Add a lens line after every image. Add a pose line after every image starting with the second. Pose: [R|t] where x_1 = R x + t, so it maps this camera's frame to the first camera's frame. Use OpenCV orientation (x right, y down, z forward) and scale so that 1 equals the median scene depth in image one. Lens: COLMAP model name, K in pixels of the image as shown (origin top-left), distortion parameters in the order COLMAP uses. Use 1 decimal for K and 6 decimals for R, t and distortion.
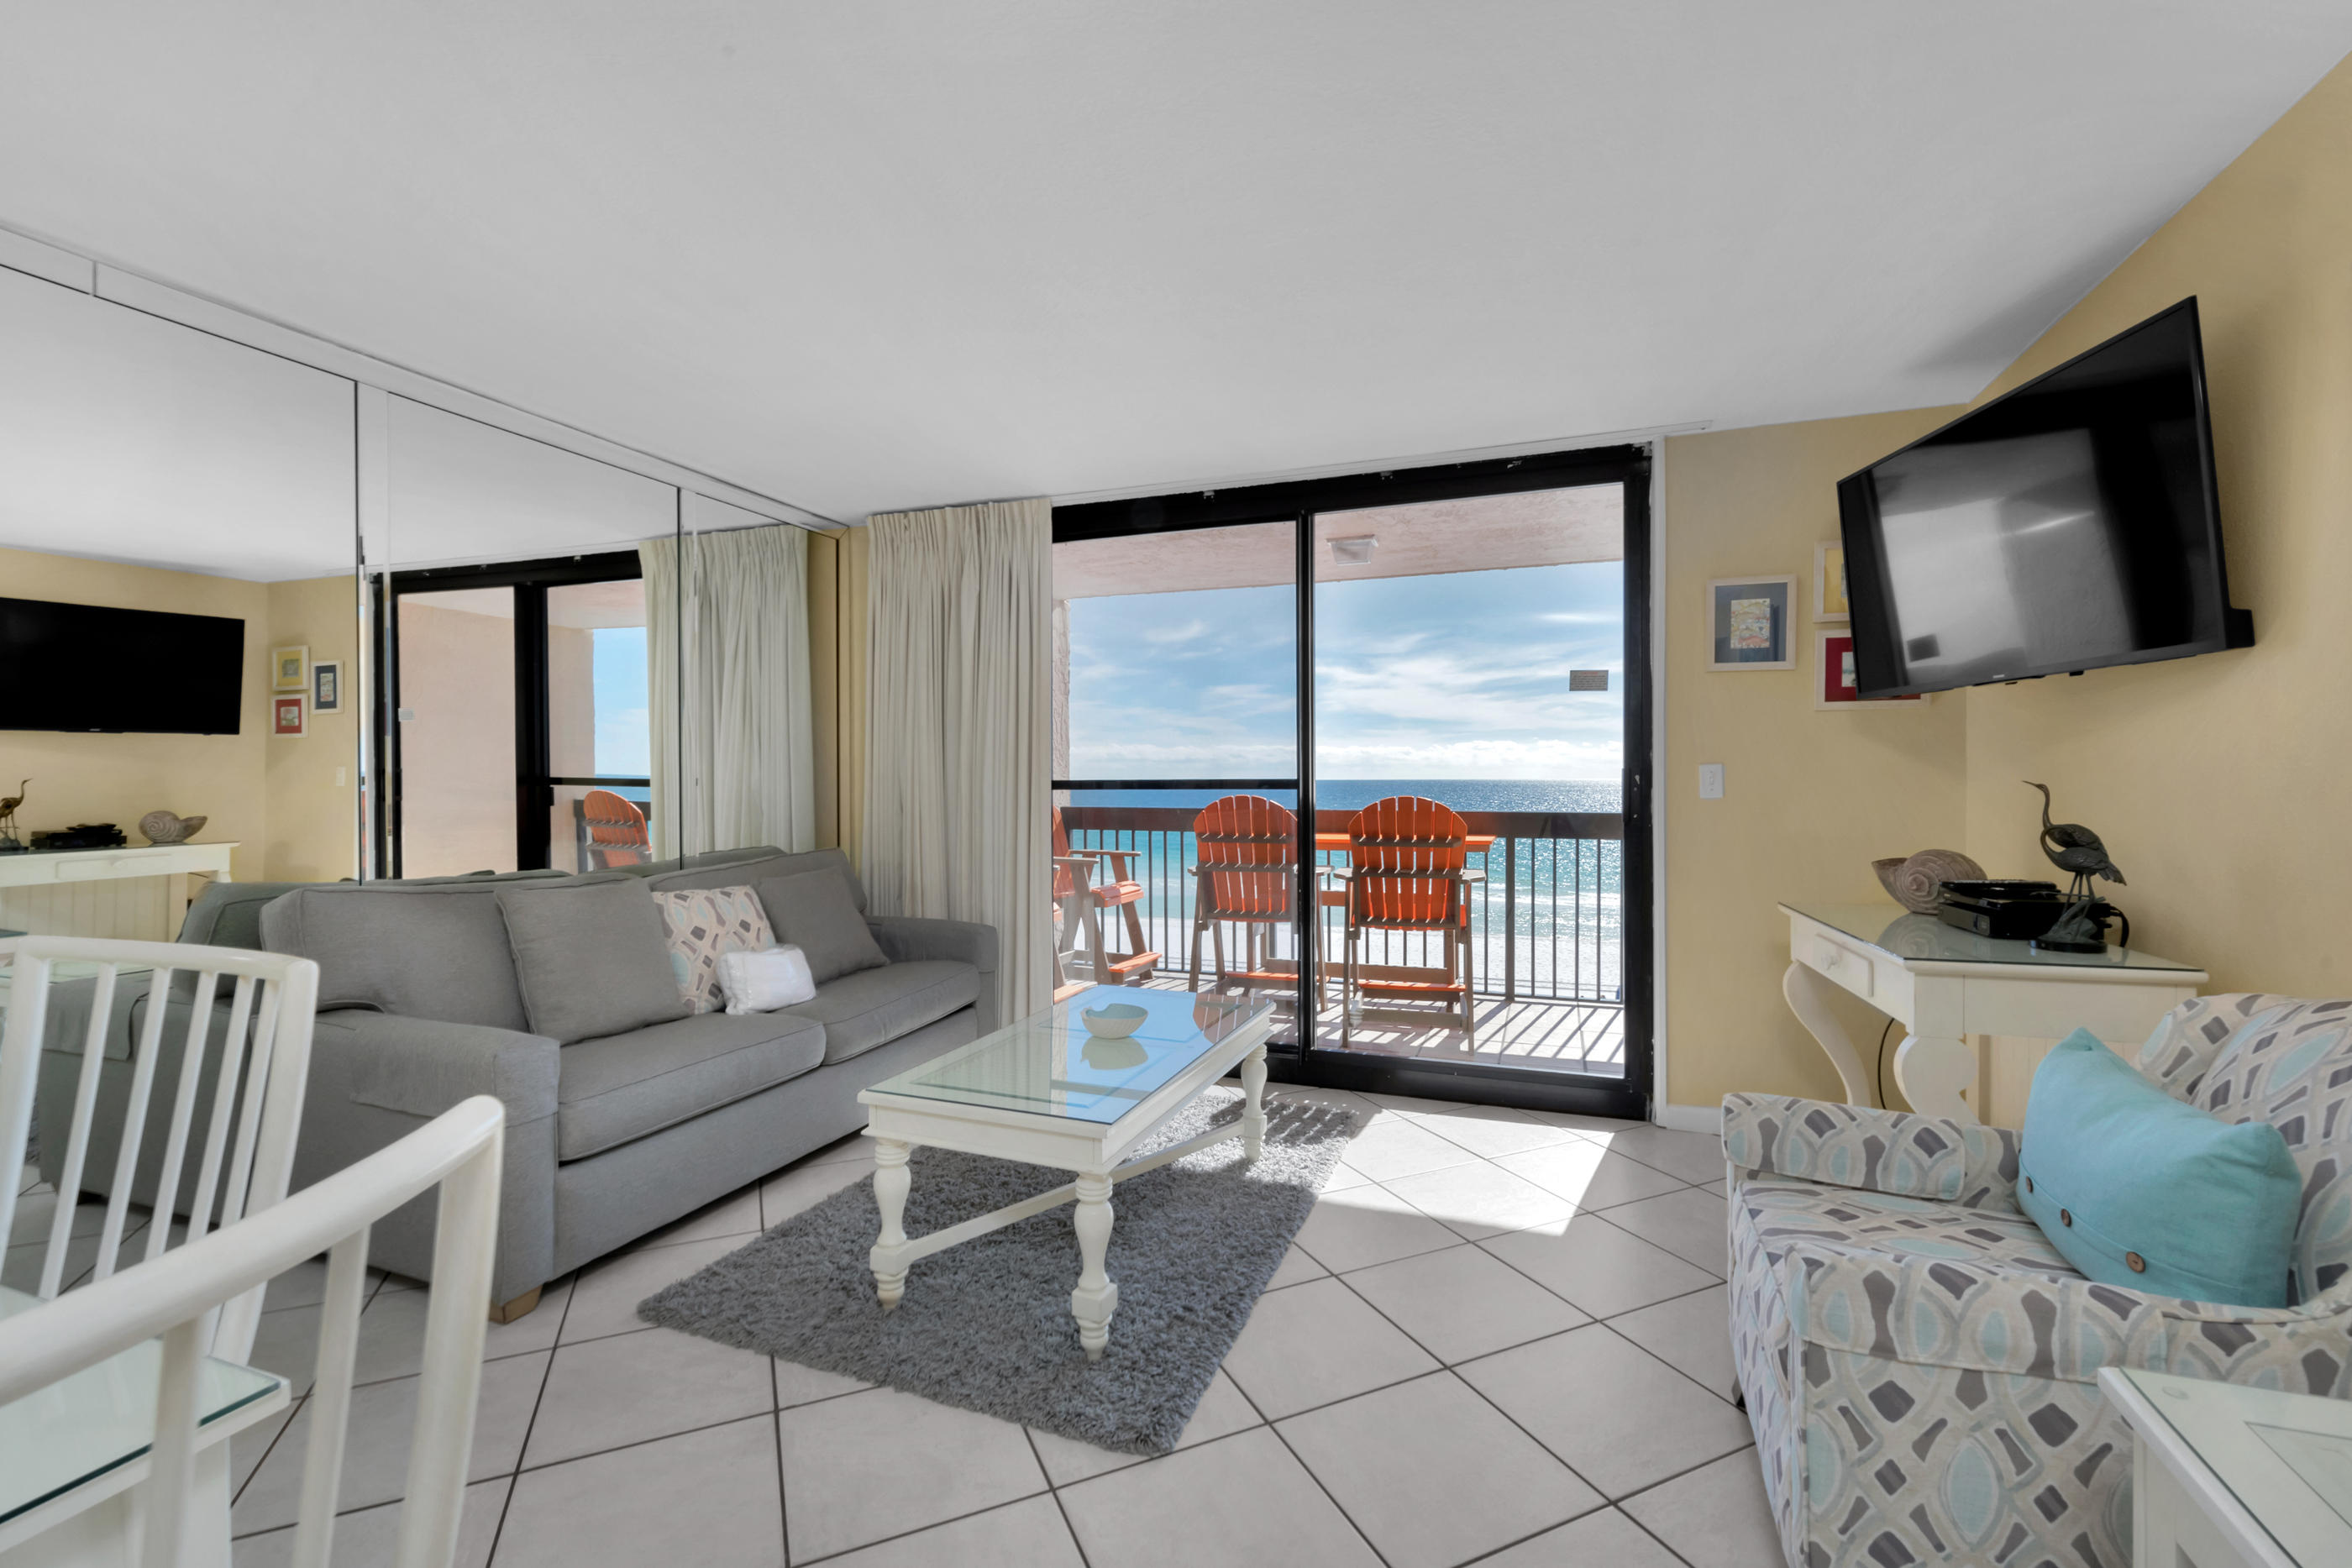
lens RADIAL K [[958.5, 0, 1238.4], [0, 958.5, 781.1], [0, 0, 1]] dist [0.000500, -0.000046]
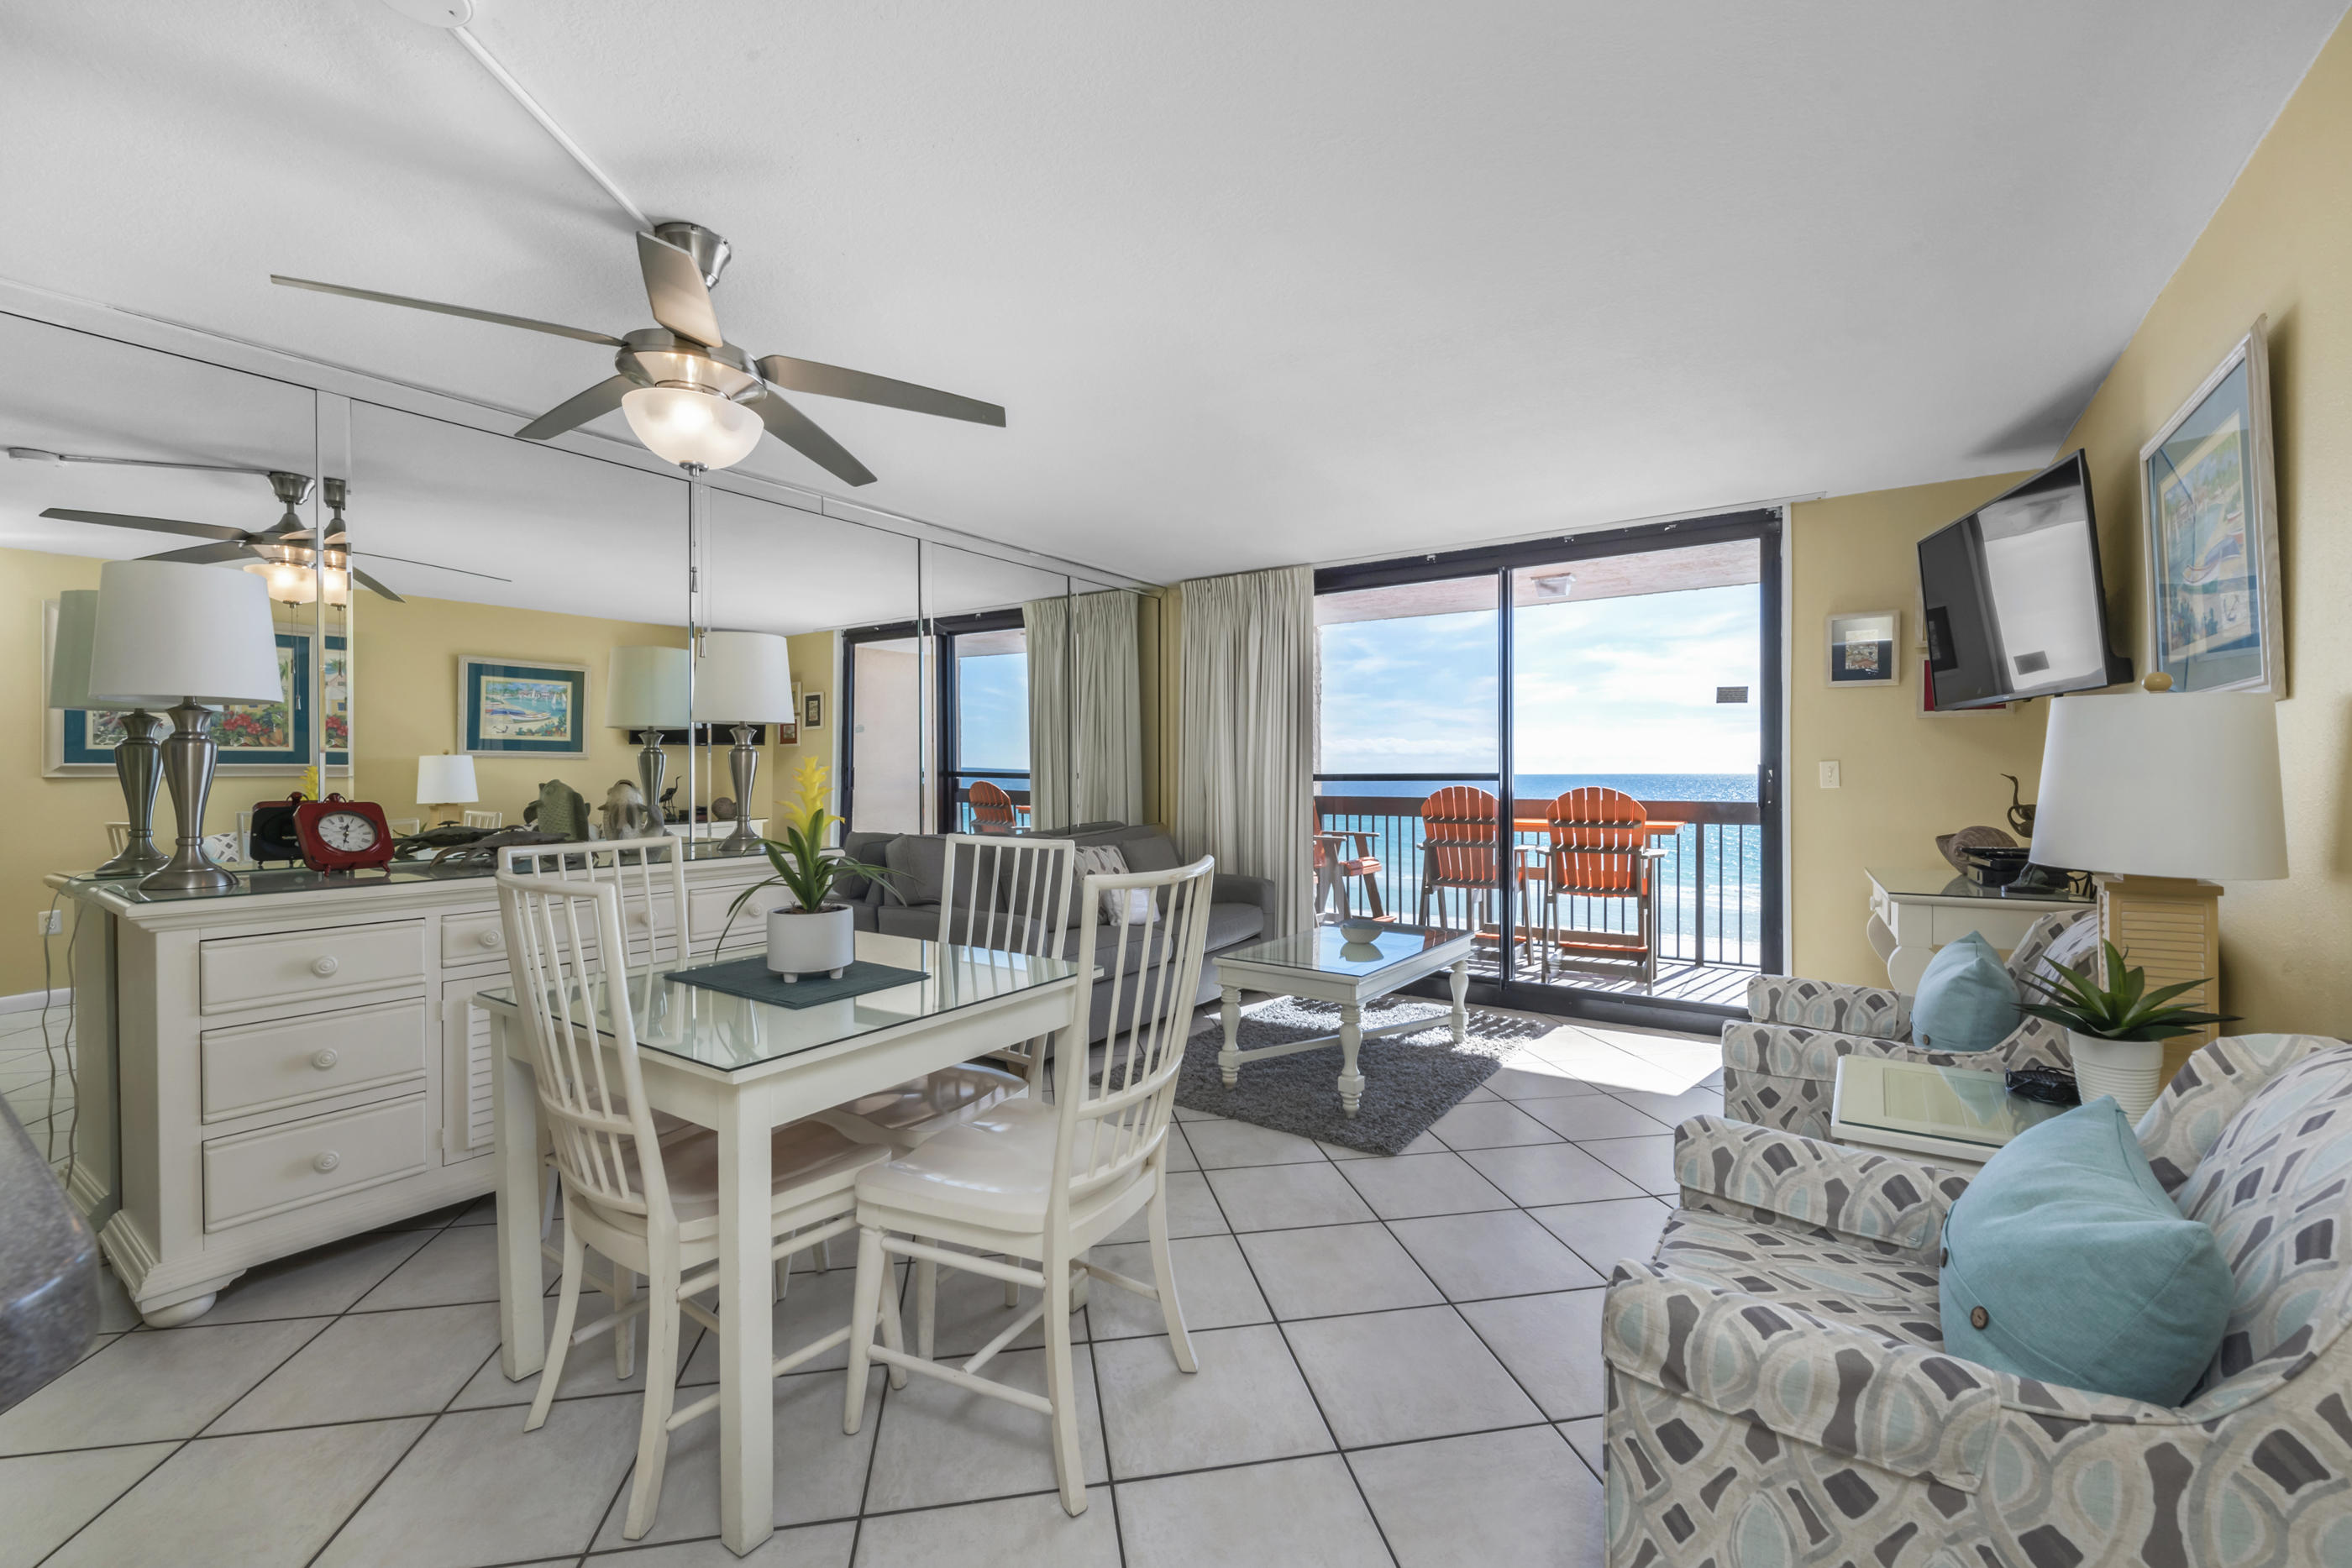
lens RADIAL K [[939.1, 0, 1299.4], [0, 939.1, 777.5], [0, 0, 1]] dist [0.000831, 0.000055]
pose [[0.982577, 0.001757, -0.185847, 0.029521], [-0.001229, 0.999995, 0.002957, 0.000446], [0.185852, -0.002677, 0.982574, -0.284386]]
